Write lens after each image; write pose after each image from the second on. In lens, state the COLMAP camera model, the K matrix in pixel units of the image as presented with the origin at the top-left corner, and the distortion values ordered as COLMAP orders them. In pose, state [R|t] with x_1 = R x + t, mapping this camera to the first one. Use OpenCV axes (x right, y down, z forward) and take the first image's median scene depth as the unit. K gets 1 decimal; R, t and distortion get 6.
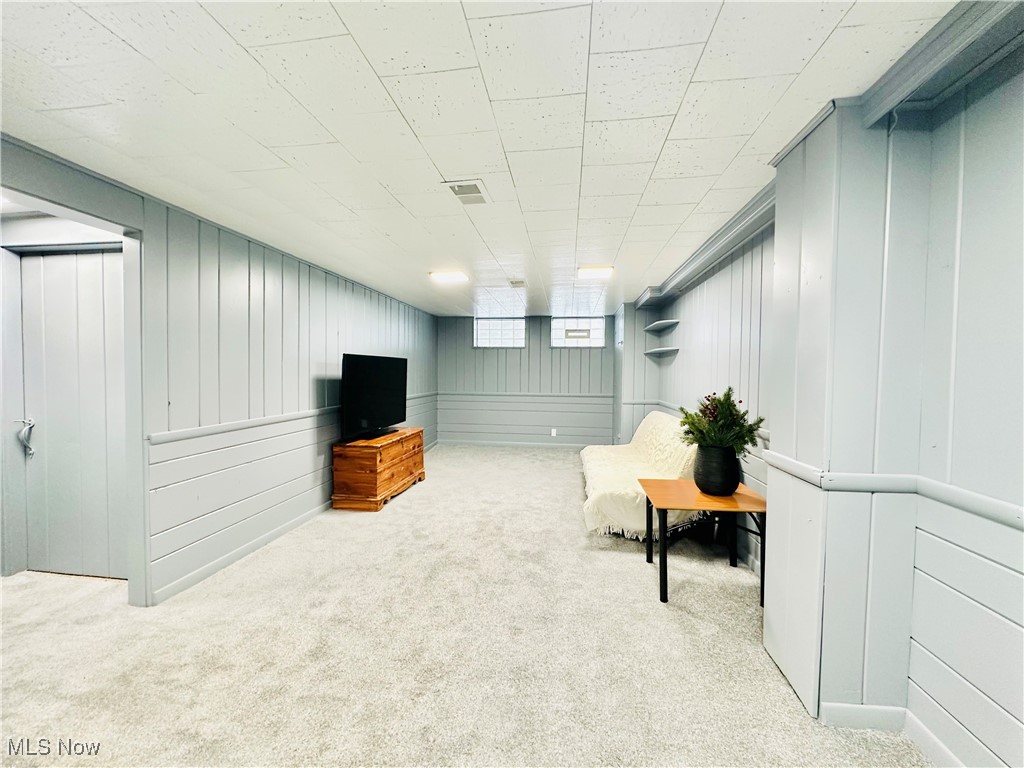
lens RADIAL K [[405.1, 0, 513.3], [0, 405.1, 383.4], [0, 0, 1]] dist [-0.001255, 0.000435]
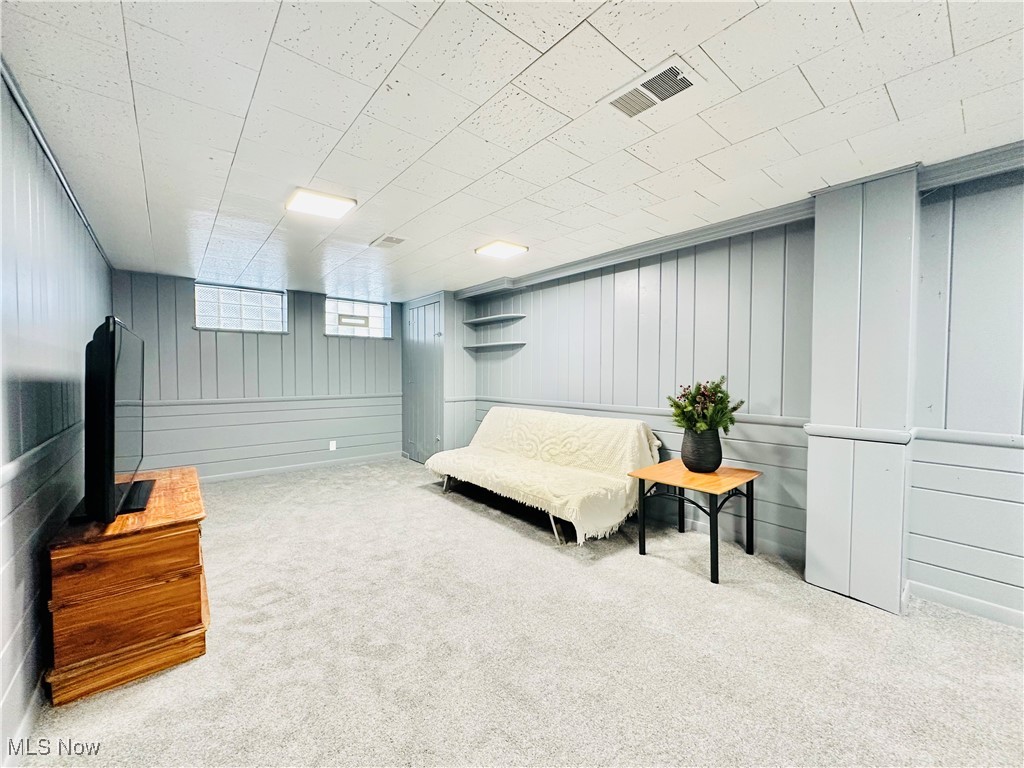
lens RADIAL K [[405.1, 0, 513.3], [0, 405.1, 383.4], [0, 0, 1]] dist [-0.001255, 0.000435]
pose [[0.673507, -0.028539, 0.738630, -0.330679], [0.025748, 0.999554, 0.015143, -0.000872], [-0.738733, 0.008819, 0.673941, 0.309283]]
